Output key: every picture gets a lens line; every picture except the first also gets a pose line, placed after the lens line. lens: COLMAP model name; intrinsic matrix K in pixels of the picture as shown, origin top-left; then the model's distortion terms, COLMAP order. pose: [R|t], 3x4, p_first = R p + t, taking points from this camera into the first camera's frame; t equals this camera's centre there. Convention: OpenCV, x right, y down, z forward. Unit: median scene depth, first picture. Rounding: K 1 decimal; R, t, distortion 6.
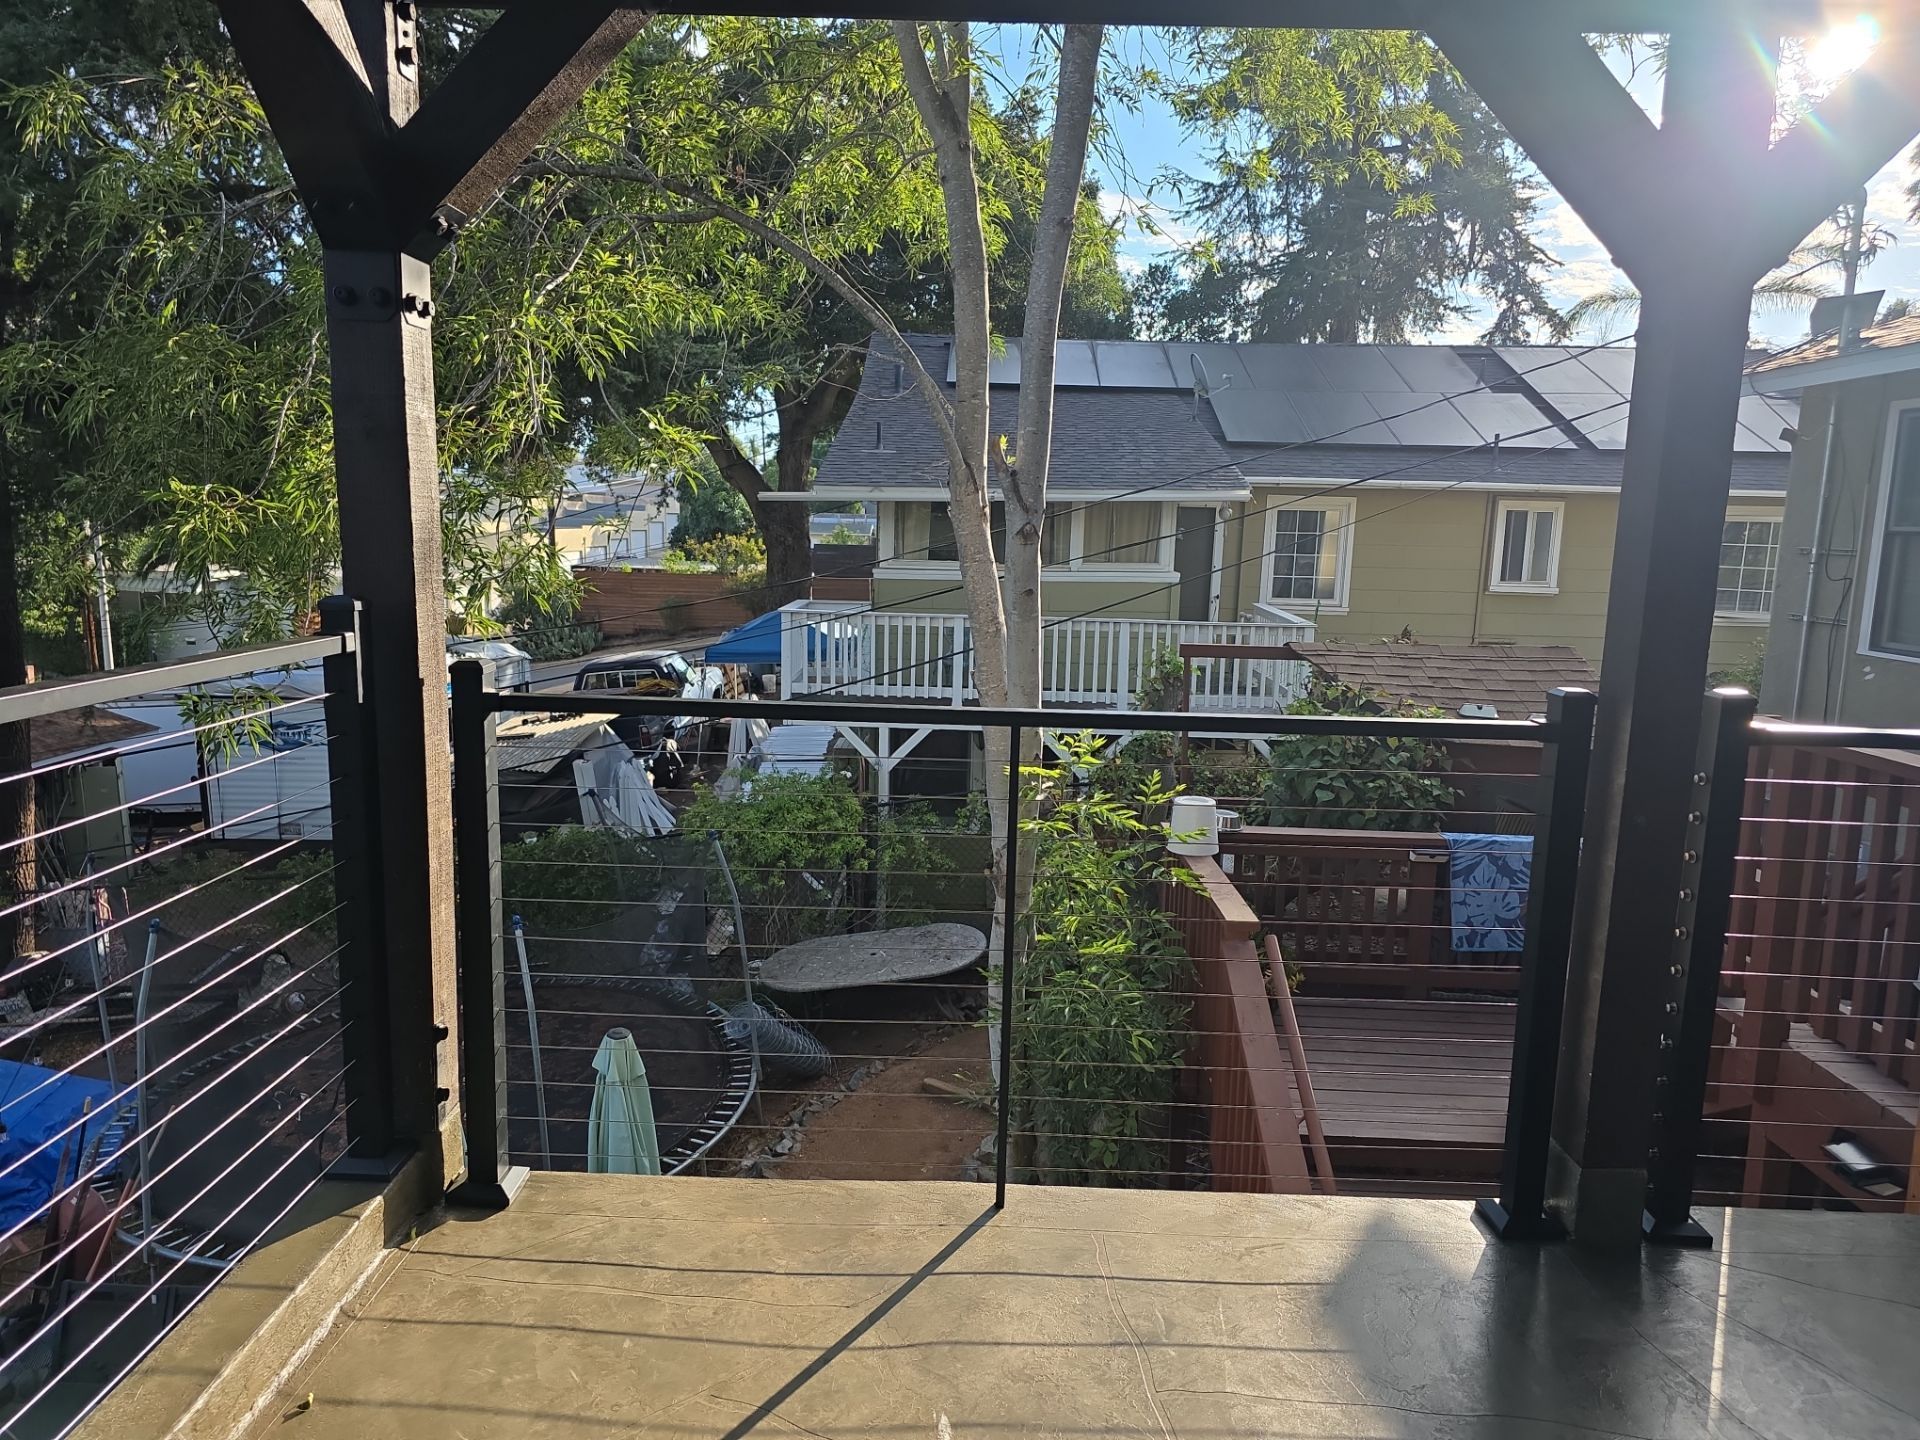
lens RADIAL K [[1280.9, 0, 945.8], [0, 1280.9, 718.2], [0, 0, 1]] dist [0.060212, -0.053774]
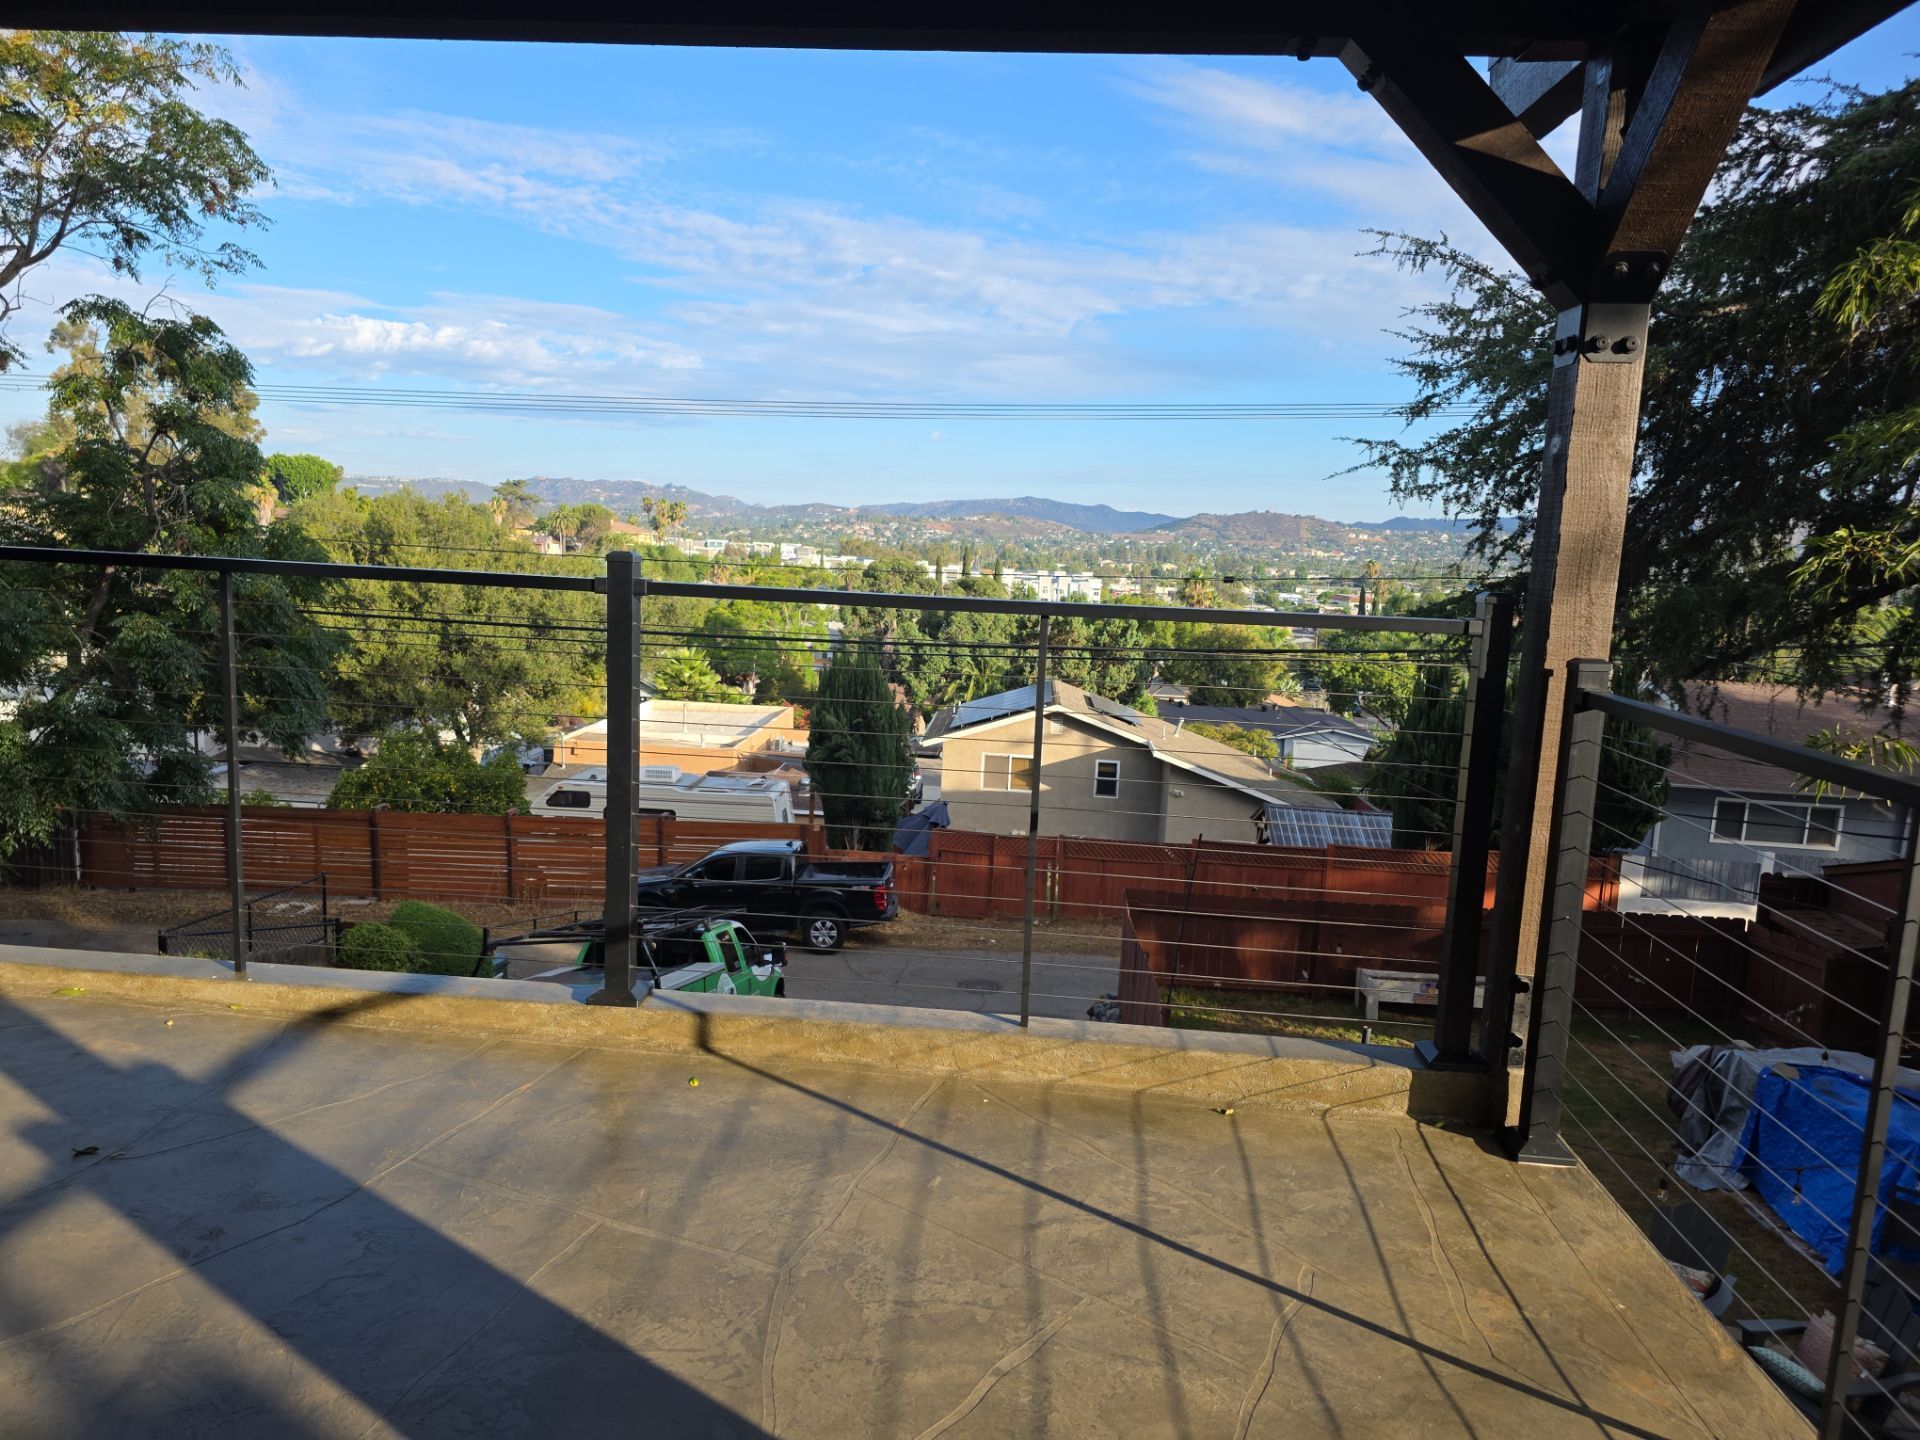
lens RADIAL K [[1280.9, 0, 941.6], [0, 1280.9, 733.6], [0, 0, 1]] dist [0.060212, -0.053774]
pose [[-0.051362, 0.126893, -0.990586, 0.778672], [-0.201647, 0.970148, 0.134730, -0.022386], [0.978111, 0.206669, -0.024241, 0.523990]]
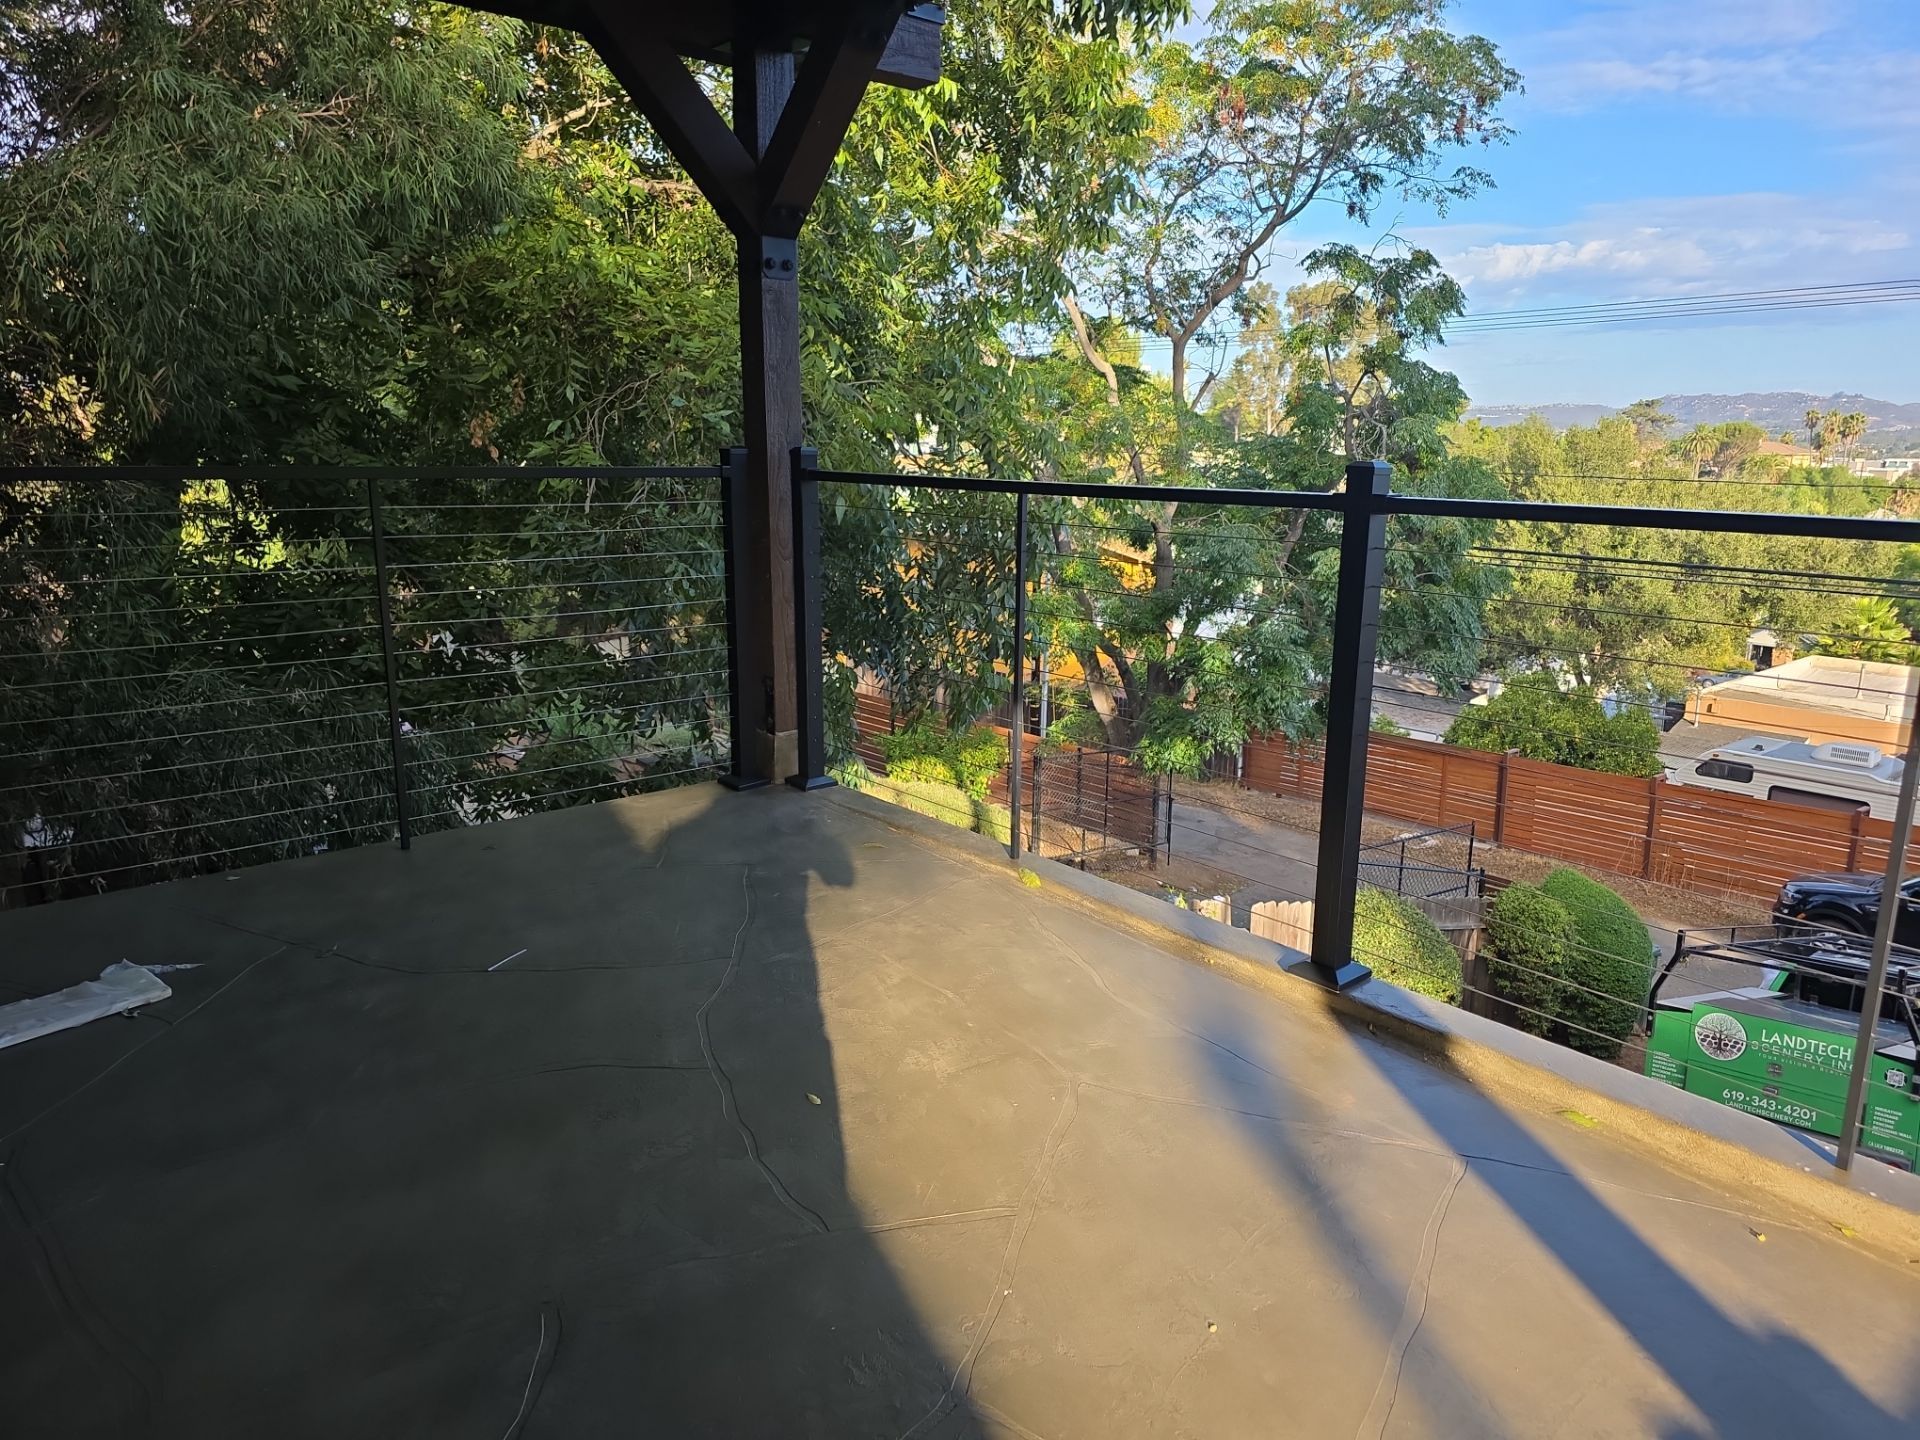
lens RADIAL K [[1280.9, 0, 975.9], [0, 1280.9, 730.8], [0, 0, 1]] dist [0.060212, -0.053774]
pose [[-0.737209, 0.121264, -0.664694, 0.480743], [-0.132874, 0.938533, 0.318592, 0.072498], [0.662471, 0.323189, -0.675782, -0.062947]]
